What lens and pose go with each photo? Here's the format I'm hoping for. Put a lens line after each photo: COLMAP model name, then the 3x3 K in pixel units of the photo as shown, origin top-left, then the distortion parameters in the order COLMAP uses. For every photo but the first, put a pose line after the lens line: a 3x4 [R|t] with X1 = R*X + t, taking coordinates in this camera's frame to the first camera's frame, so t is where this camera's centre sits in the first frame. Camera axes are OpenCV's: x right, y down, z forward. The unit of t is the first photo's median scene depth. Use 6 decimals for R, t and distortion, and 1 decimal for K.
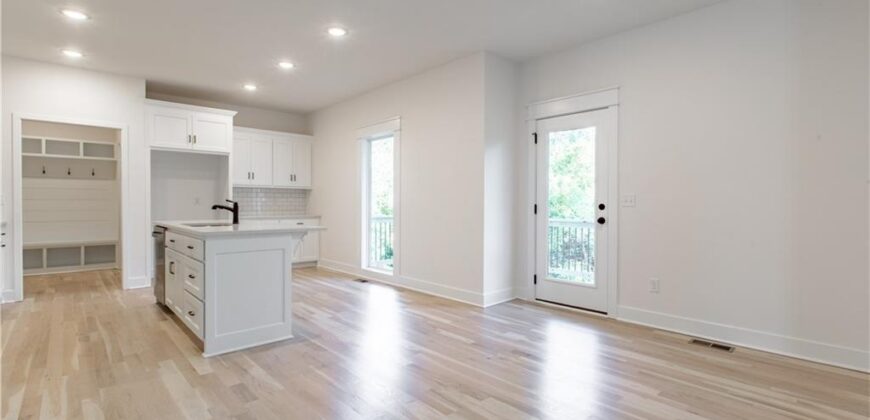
lens RADIAL K [[393.3, 0, 428.6], [0, 393.3, 208.3], [0, 0, 1]] dist [-0.001022, -0.000649]
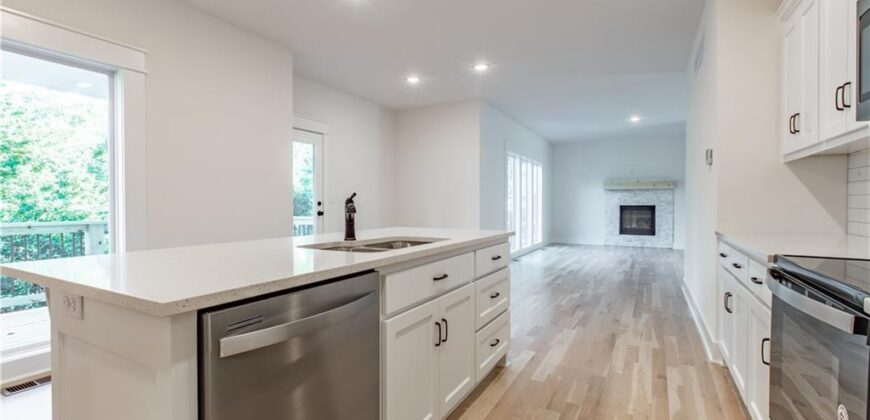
lens RADIAL K [[393.3, 0, 428.6], [0, 393.3, 208.3], [0, 0, 1]] dist [-0.001022, -0.000649]
pose [[-0.302825, -0.015948, 0.952913, -1.016475], [0.010993, 0.999735, 0.020225, -0.010908], [-0.952983, 0.016600, -0.302570, 1.061120]]
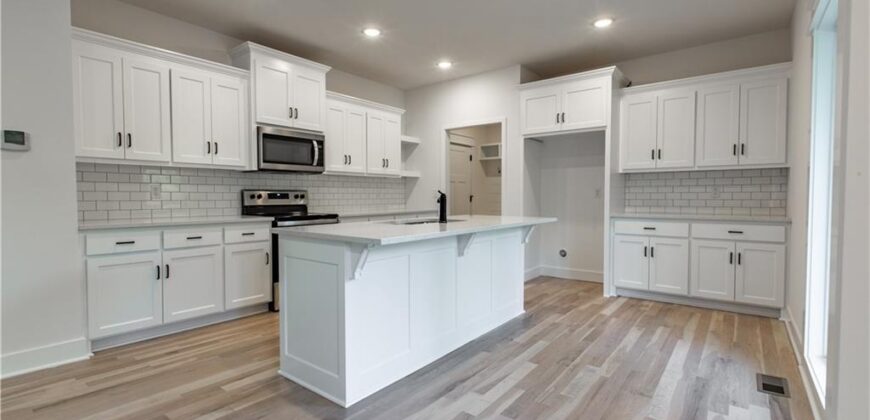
lens RADIAL K [[393.3, 0, 428.6], [0, 393.3, 208.3], [0, 0, 1]] dist [-0.001022, -0.000649]
pose [[0.170136, 0.023463, -0.985141, 0.240917], [-0.008983, 0.999712, 0.022259, -0.004143], [0.985380, 0.005062, 0.170297, 0.852329]]
